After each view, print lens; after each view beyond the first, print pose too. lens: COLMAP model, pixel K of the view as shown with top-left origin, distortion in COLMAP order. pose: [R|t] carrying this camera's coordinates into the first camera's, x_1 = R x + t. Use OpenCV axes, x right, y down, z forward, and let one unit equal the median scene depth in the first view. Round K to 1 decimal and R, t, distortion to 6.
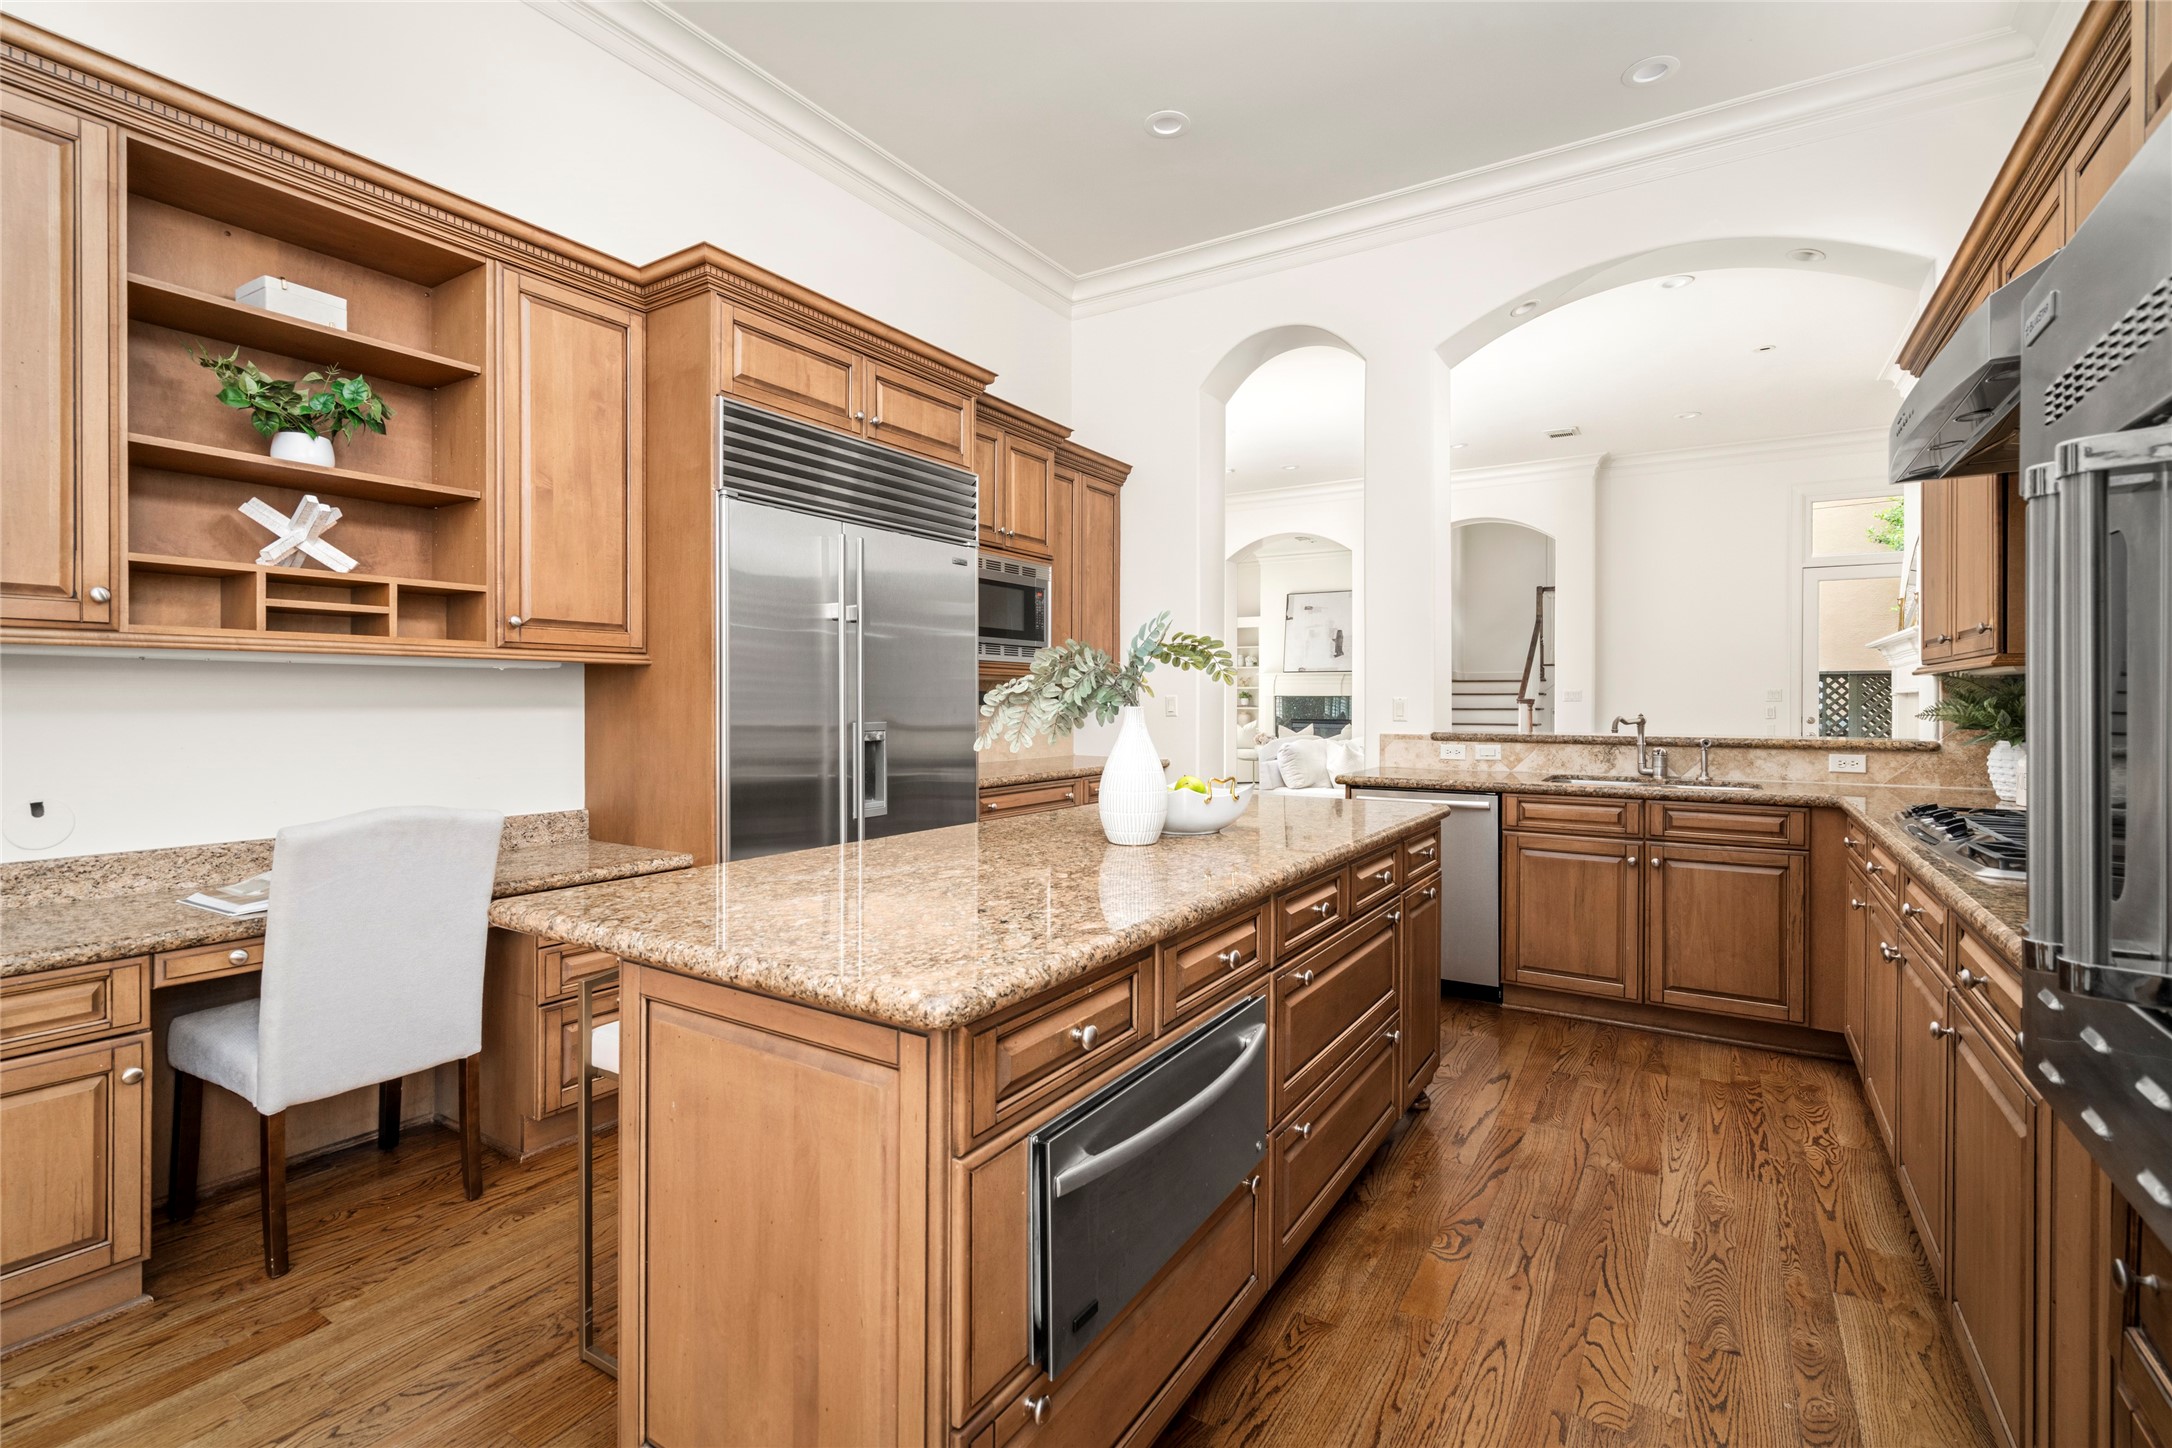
lens RADIAL K [[994.9, 0, 1088.5], [0, 994.9, 705.2], [0, 0, 1]] dist [-0.005505, 0.001740]
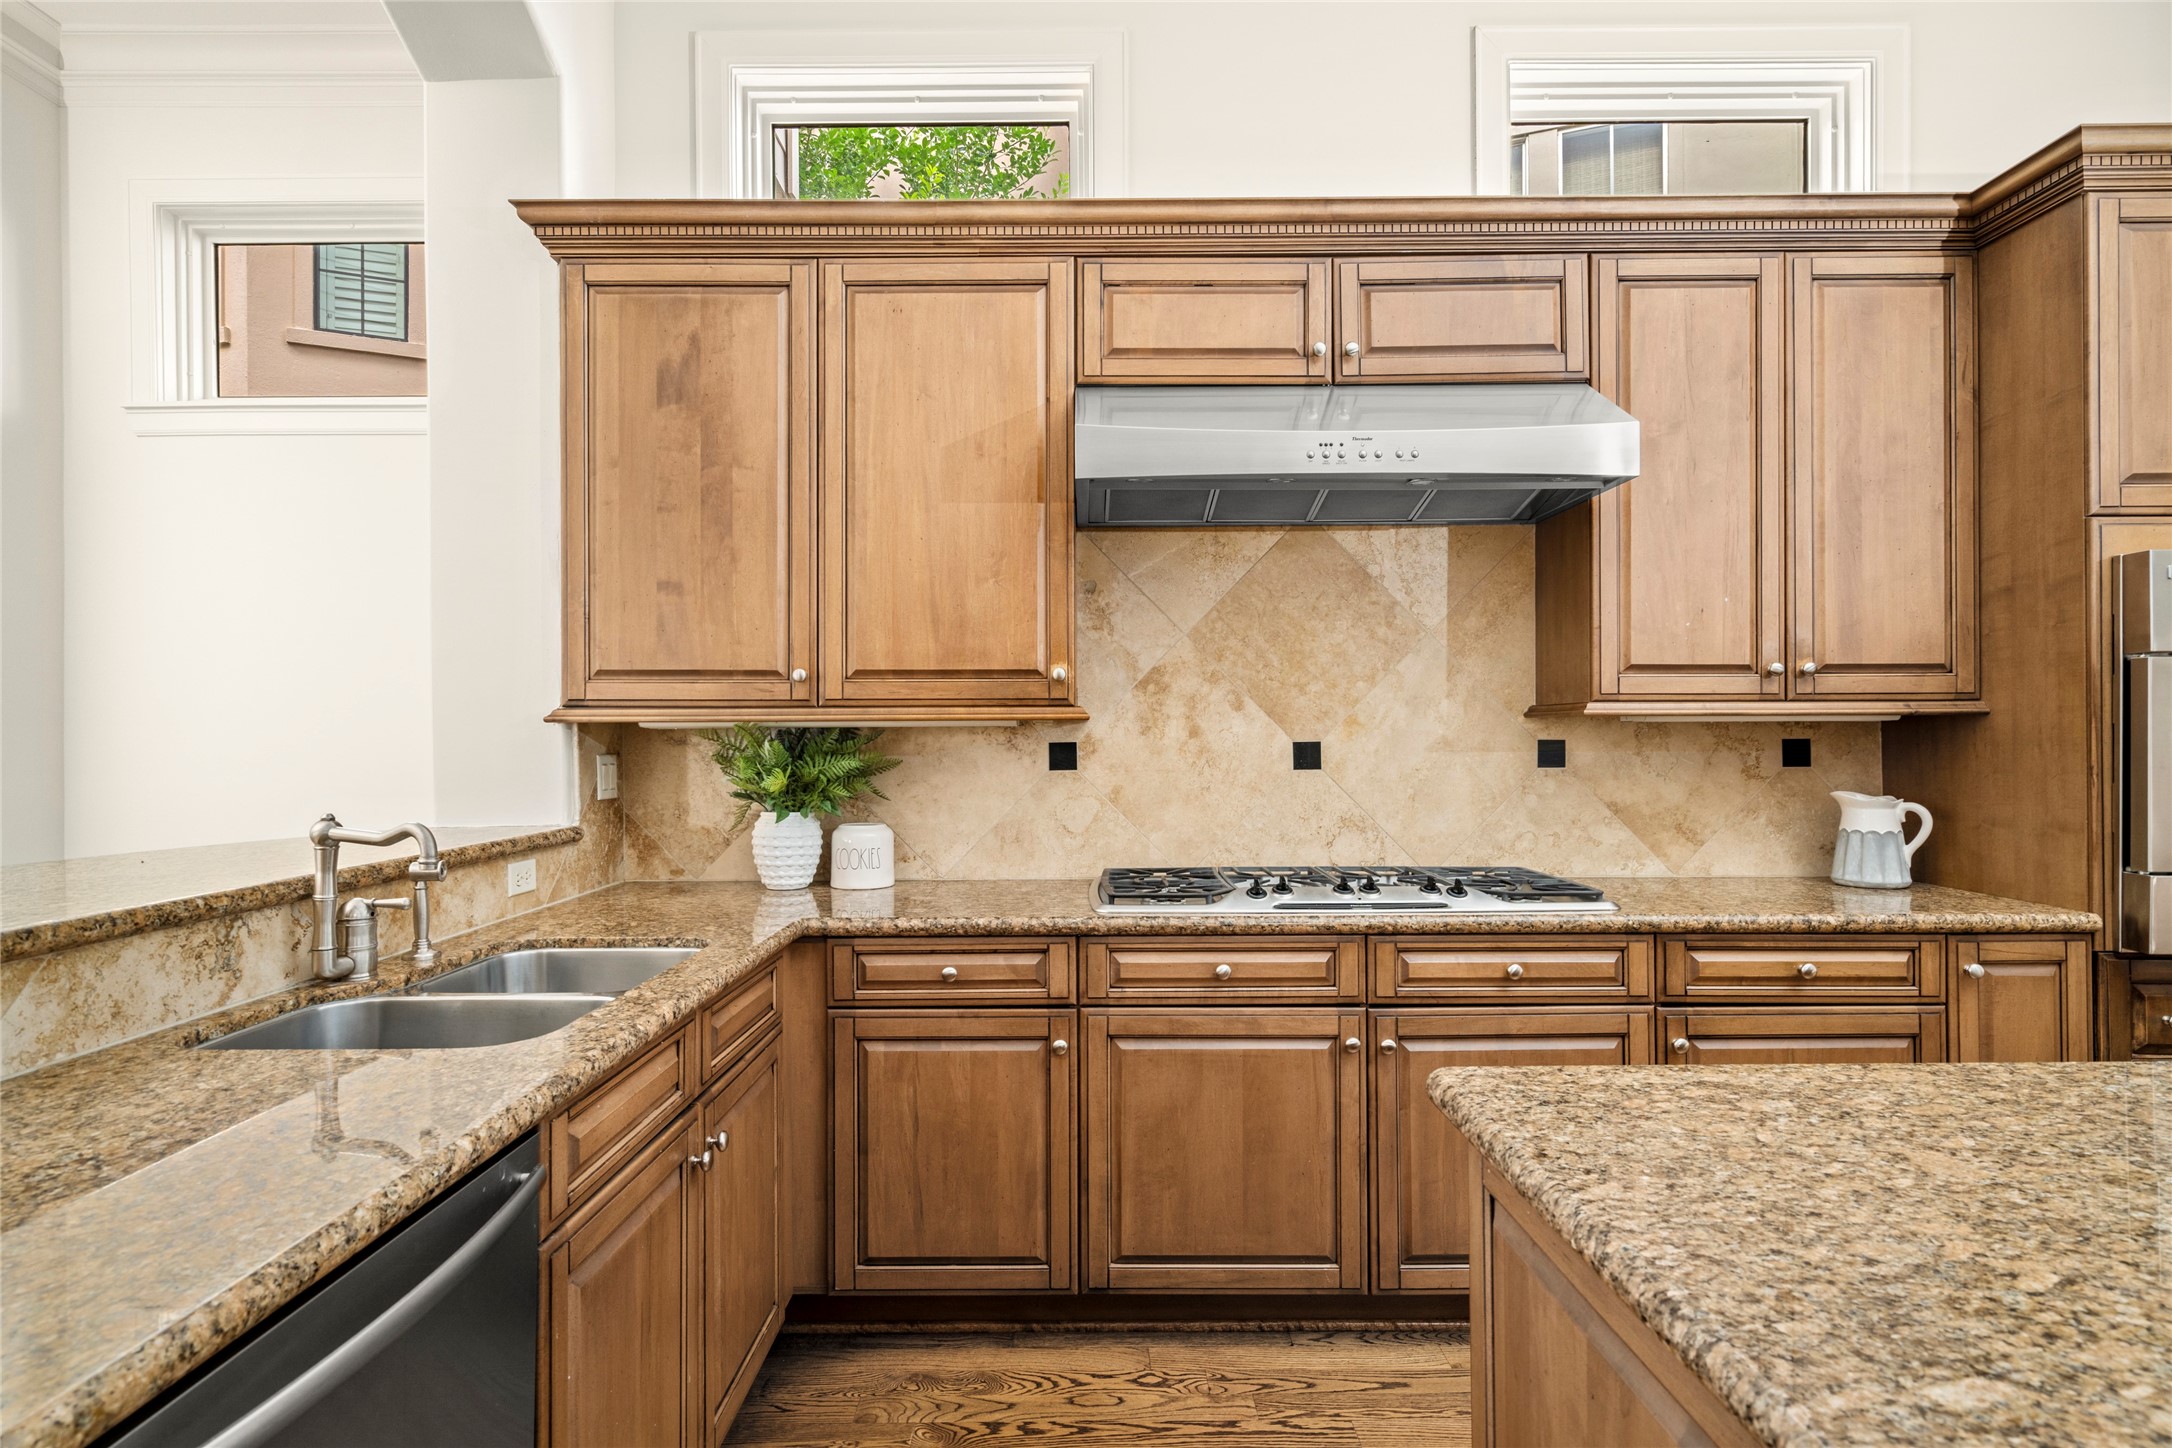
lens RADIAL K [[1144.4, 0, 1104.6], [0, 1144.4, 728.0], [0, 0, 1]] dist [0.011948, -0.000013]
pose [[-0.534912, 0.004168, 0.844898, 0.031920], [0.010186, 0.999947, 0.001516, -0.020219], [-0.844847, 0.009417, -0.534926, 0.877652]]
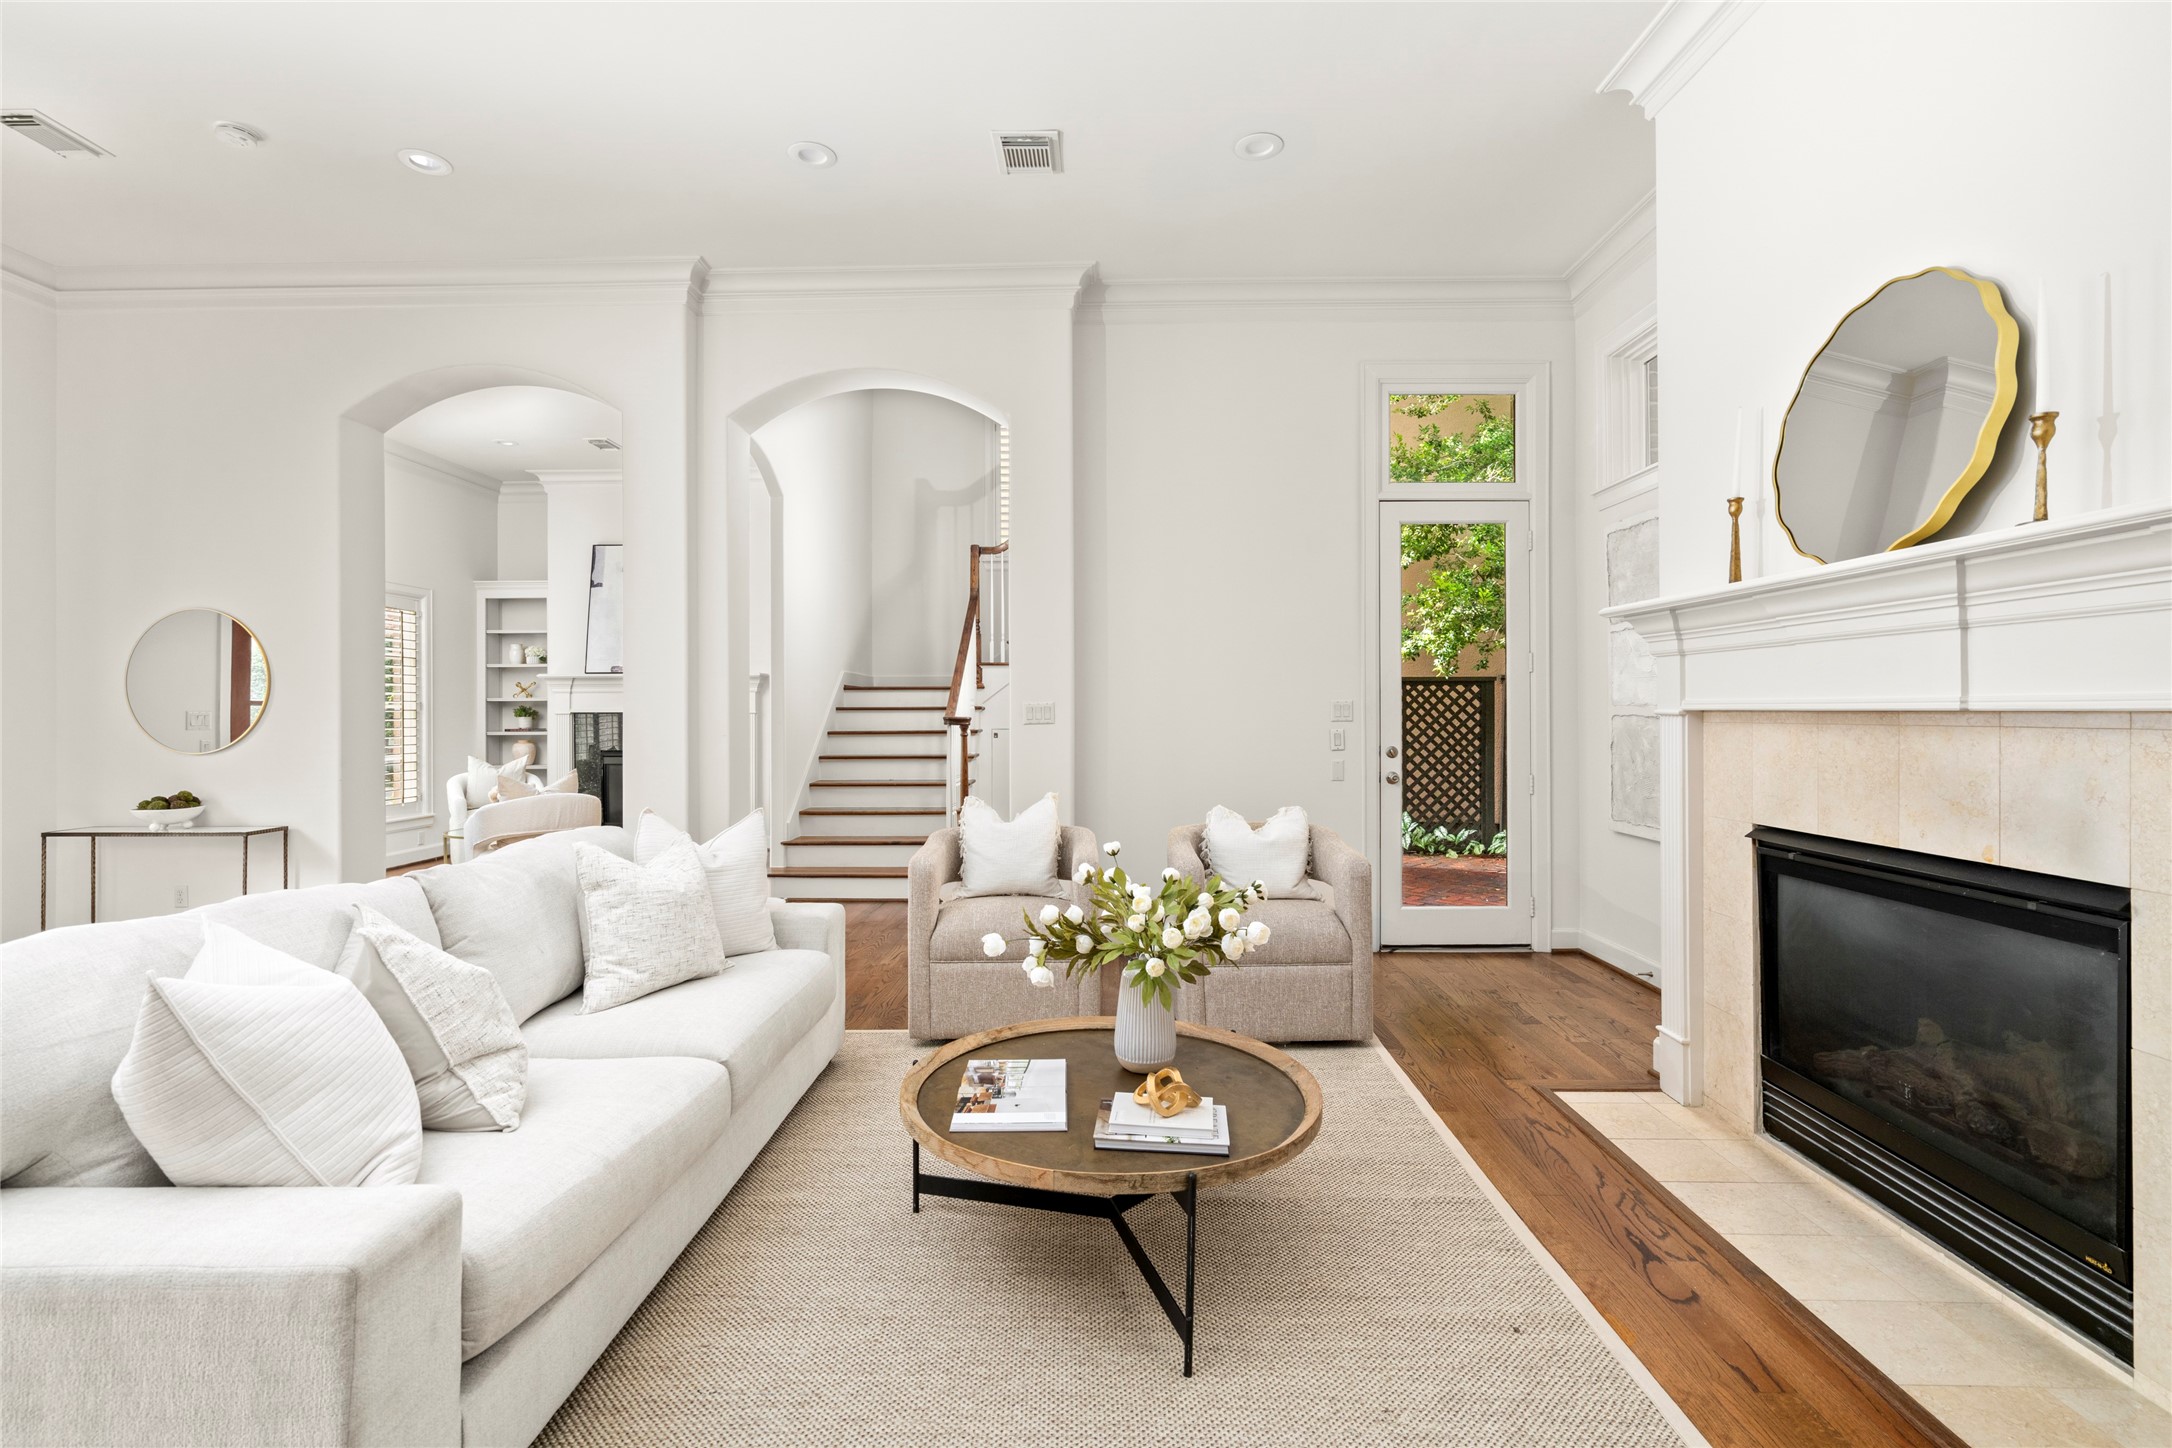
lens RADIAL K [[994.9, 0, 1093.3], [0, 994.9, 708.6], [0, 0, 1]] dist [-0.005505, 0.001740]
pose [[0.851106, -0.005130, 0.524969, 0.485537], [0.009063, 0.999947, -0.004921, -0.019923], [-0.524916, 0.008946, 0.851107, 1.114980]]
